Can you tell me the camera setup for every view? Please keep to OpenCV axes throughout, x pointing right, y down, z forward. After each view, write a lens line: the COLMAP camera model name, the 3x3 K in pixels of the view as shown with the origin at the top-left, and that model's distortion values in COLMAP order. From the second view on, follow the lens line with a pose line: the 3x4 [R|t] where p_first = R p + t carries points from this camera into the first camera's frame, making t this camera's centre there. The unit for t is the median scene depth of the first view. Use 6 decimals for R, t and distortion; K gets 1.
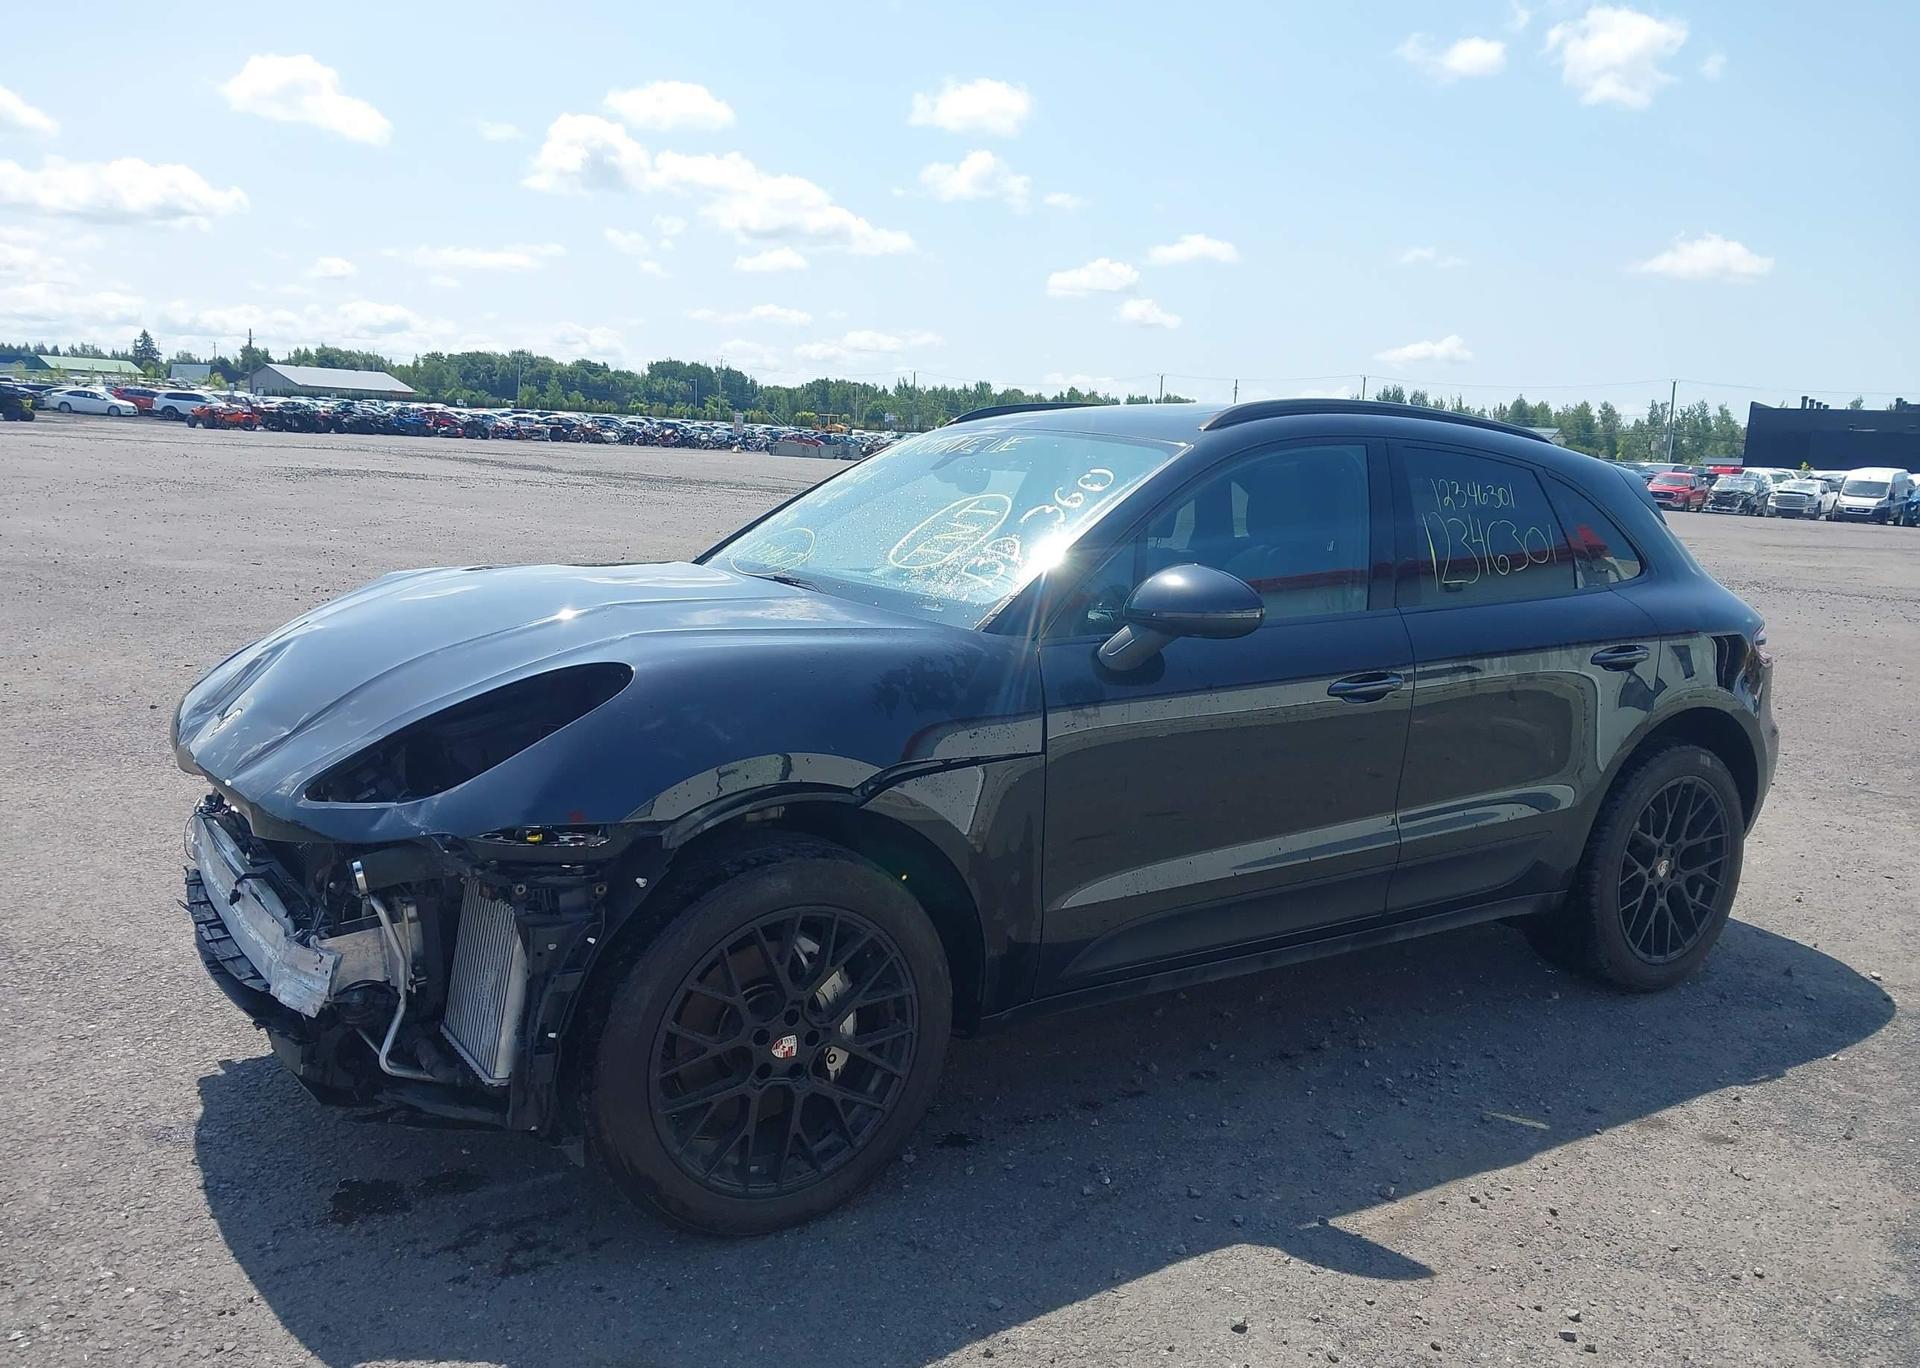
lens RADIAL K [[1490.8, 0, 960.0], [0, 1490.8, 684.0], [0, 0, 1]] dist [0.024736, -0.041485]
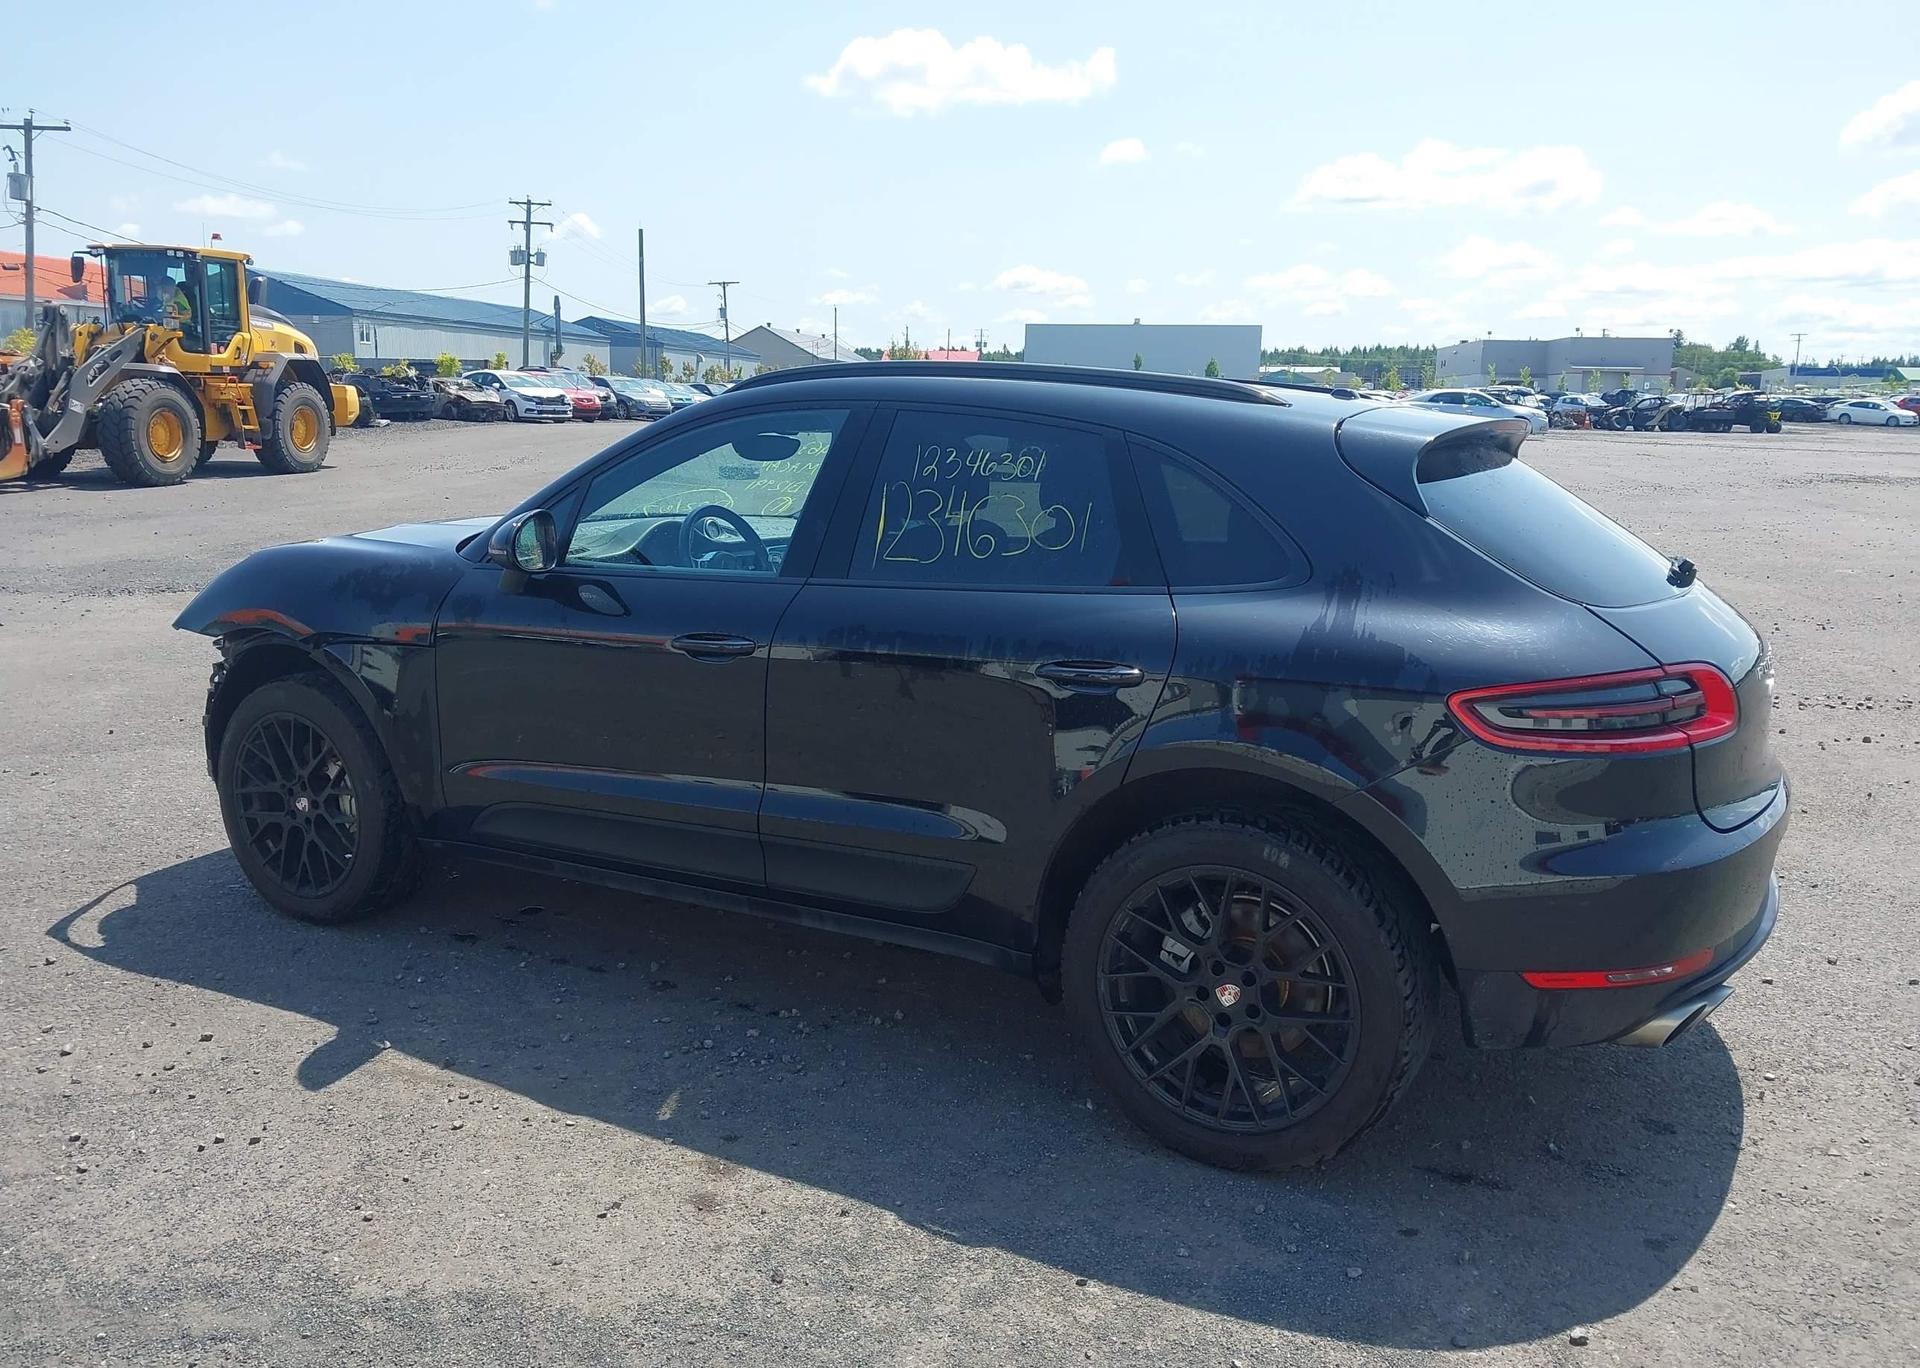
lens RADIAL K [[1496.8, 0, 958.3], [0, 1496.8, 692.2], [0, 0, 1]] dist [-0.003256, 0.003788]
pose [[0.464708, 0.131125, -0.875701, 1.499233], [-0.133565, 0.988039, 0.077068, -0.081543], [0.875332, 0.081149, 0.476663, 0.812963]]
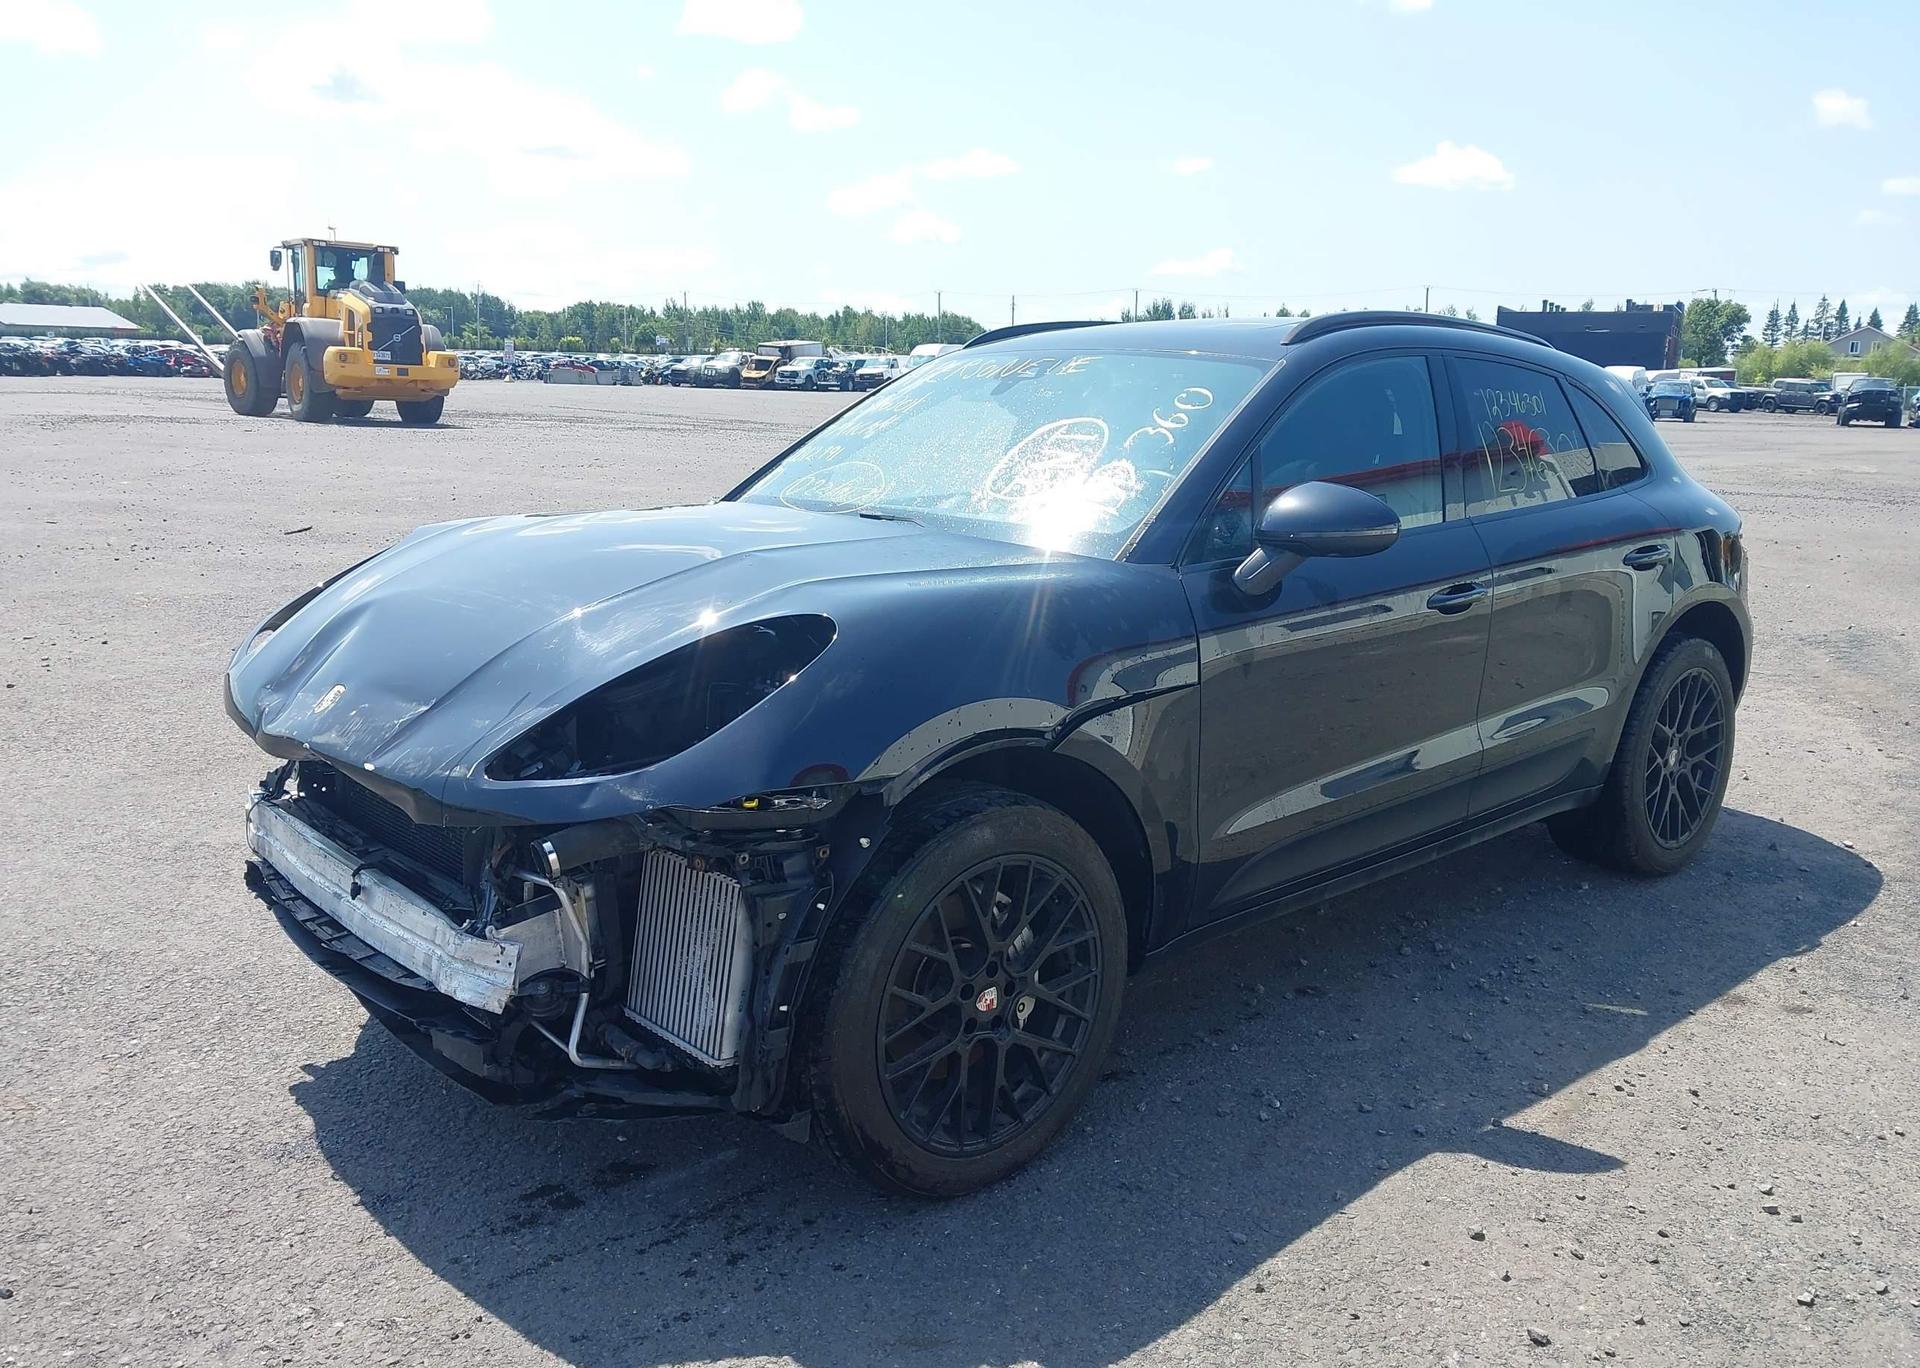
lens RADIAL K [[1506.5, 0, 951.5], [0, 1506.5, 648.8], [0, 0, 1]] dist [0.027274, -0.045106]
pose [[0.989576, -0.054964, 0.133114, -0.248774], [0.051310, 0.998210, 0.030725, -0.016017], [-0.134564, -0.023575, 0.990624, 0.033334]]
